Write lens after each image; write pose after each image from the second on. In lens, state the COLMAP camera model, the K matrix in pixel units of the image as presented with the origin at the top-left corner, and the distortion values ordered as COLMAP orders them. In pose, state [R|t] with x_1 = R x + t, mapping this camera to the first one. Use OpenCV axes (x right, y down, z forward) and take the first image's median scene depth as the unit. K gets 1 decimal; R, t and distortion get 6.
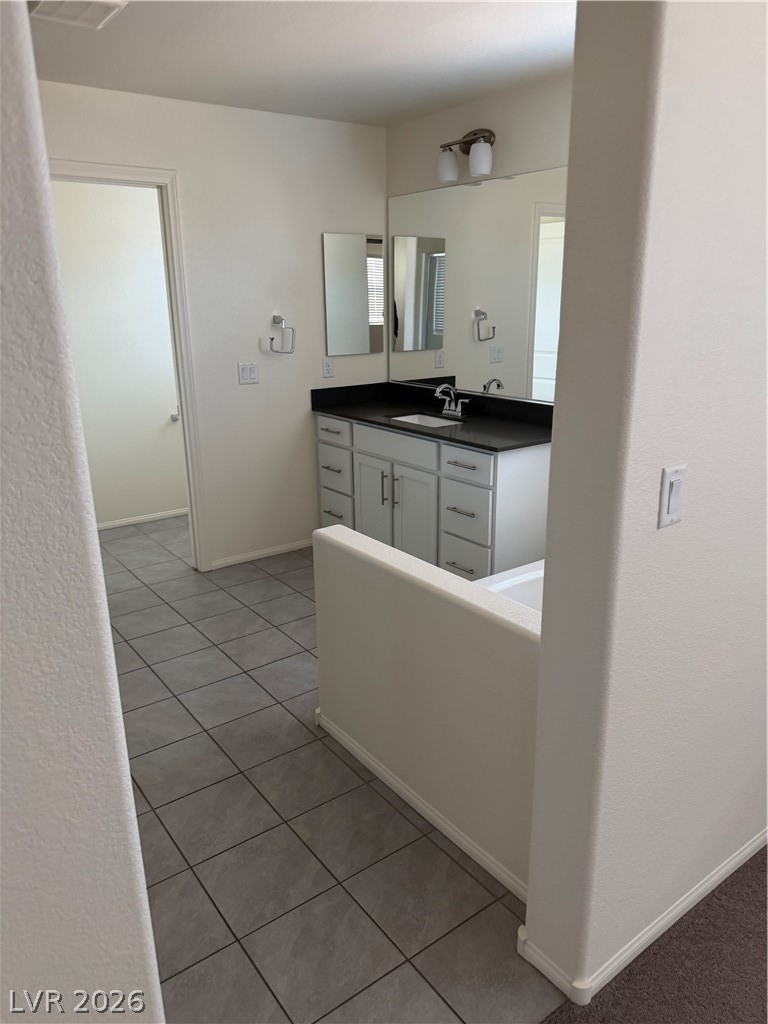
lens RADIAL K [[720.7, 0, 384.0], [0, 720.7, 512.0], [0, 0, 1]] dist [0.065737, -0.110175]
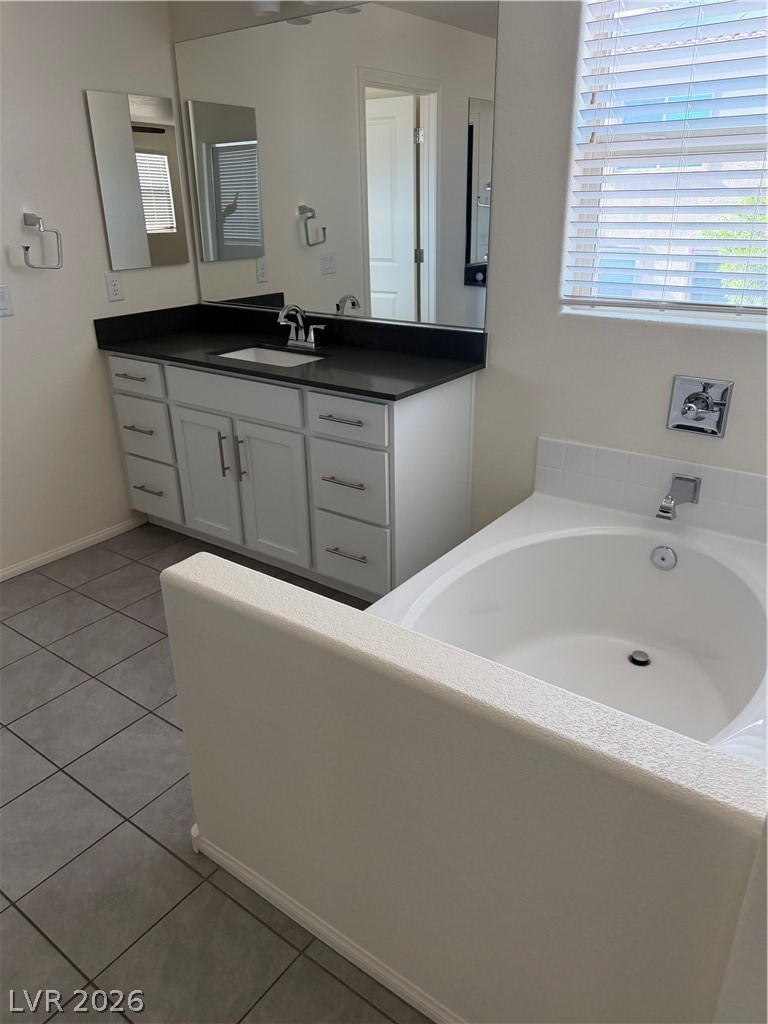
lens RADIAL K [[730.1, 0, 387.7], [0, 730.1, 505.7], [0, 0, 1]] dist [0.062141, -0.141211]
pose [[0.954671, -0.117050, 0.273683, -0.047493], [0.088900, 0.989595, 0.113130, -0.047918], [-0.284077, -0.083672, 0.955144, 0.227840]]
